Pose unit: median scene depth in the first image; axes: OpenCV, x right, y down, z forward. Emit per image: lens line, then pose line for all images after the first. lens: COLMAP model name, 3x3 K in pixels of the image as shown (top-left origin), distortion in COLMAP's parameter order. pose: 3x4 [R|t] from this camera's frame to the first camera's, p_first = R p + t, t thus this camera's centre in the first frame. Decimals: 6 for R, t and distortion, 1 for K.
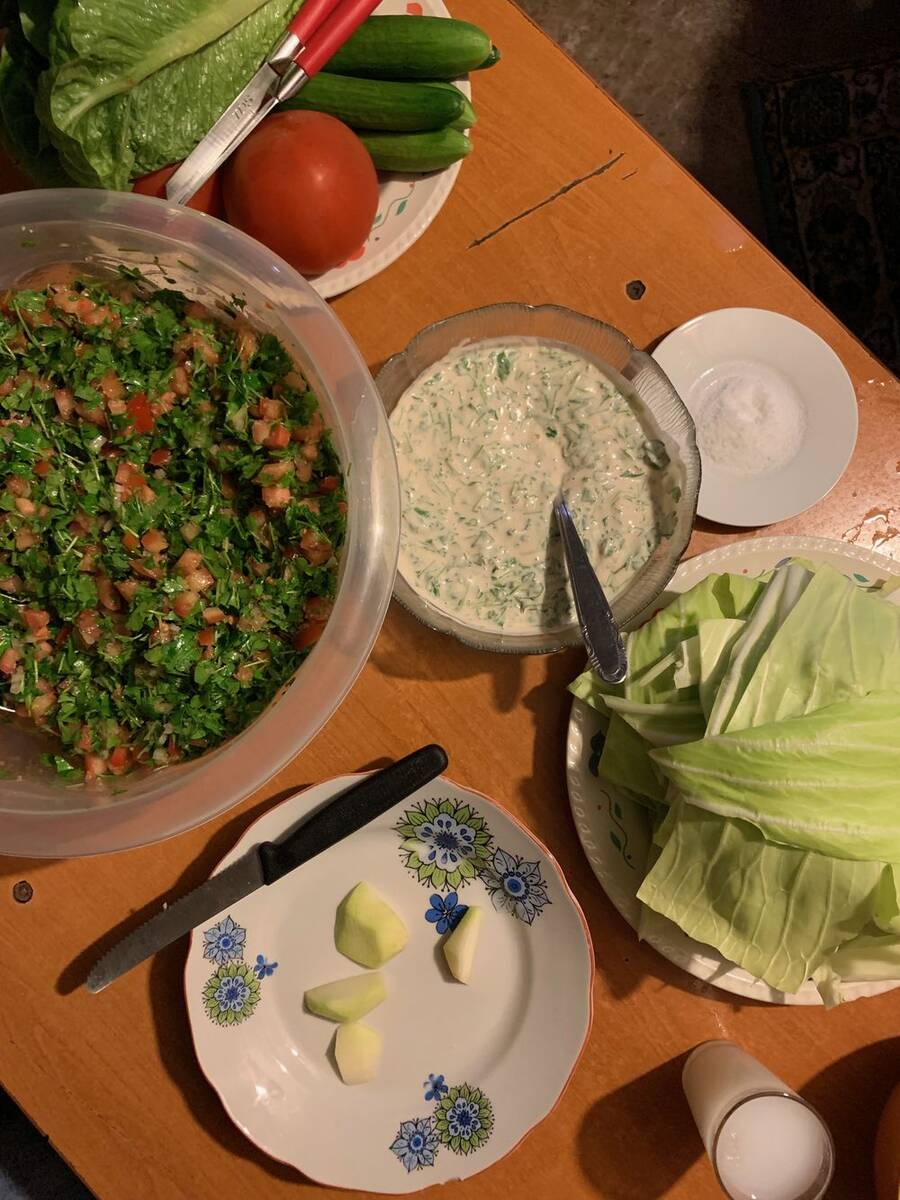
lens RADIAL K [[912.0, 0, 439.9], [0, 912.0, 590.1], [0, 0, 1]] dist [-0.004250, -0.020716]
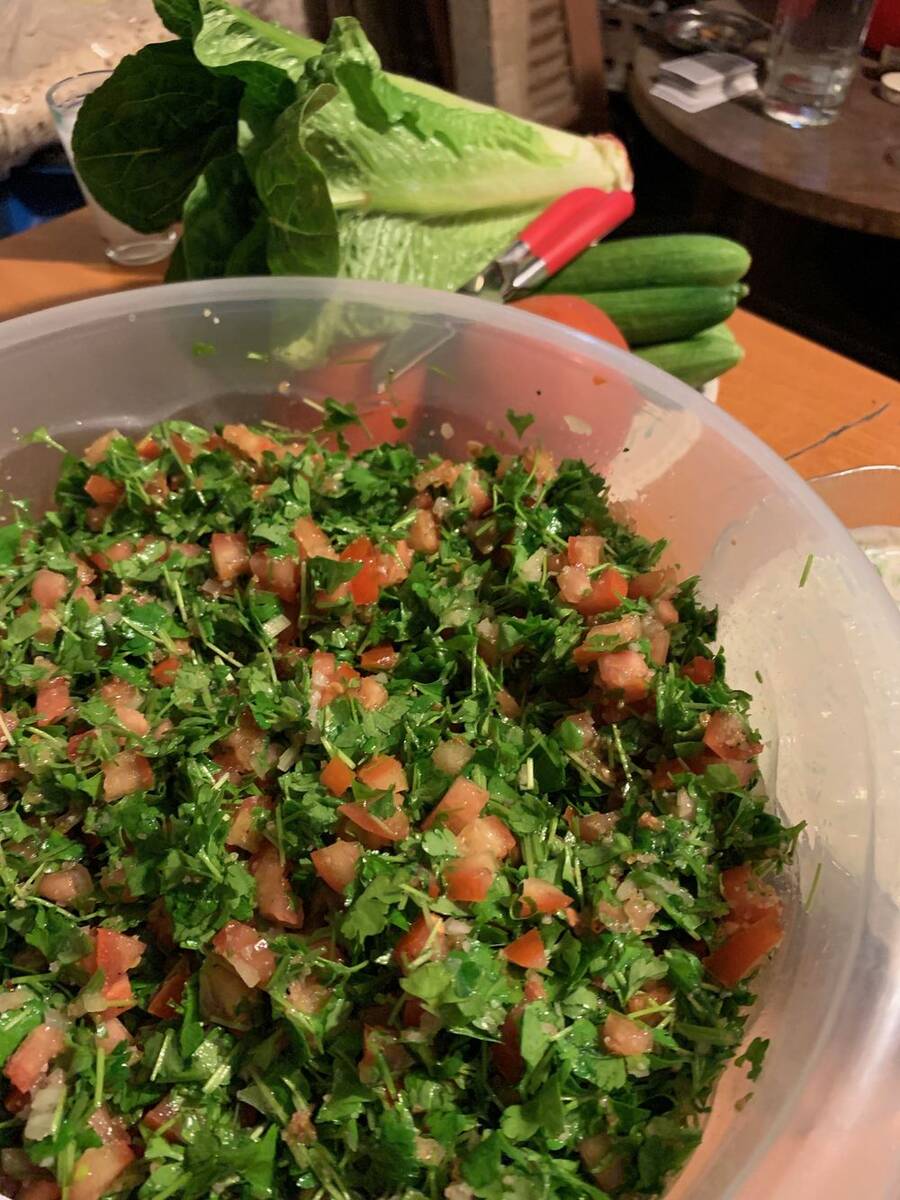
lens RADIAL K [[912.0, 0, 439.4], [0, 912.0, 594.8], [0, 0, 1]] dist [-0.004250, -0.020716]
pose [[0.998315, -0.017634, 0.055279, -0.305207], [0.046739, 0.808941, -0.586029, 0.159397], [-0.034383, 0.587625, 0.808402, 0.528460]]
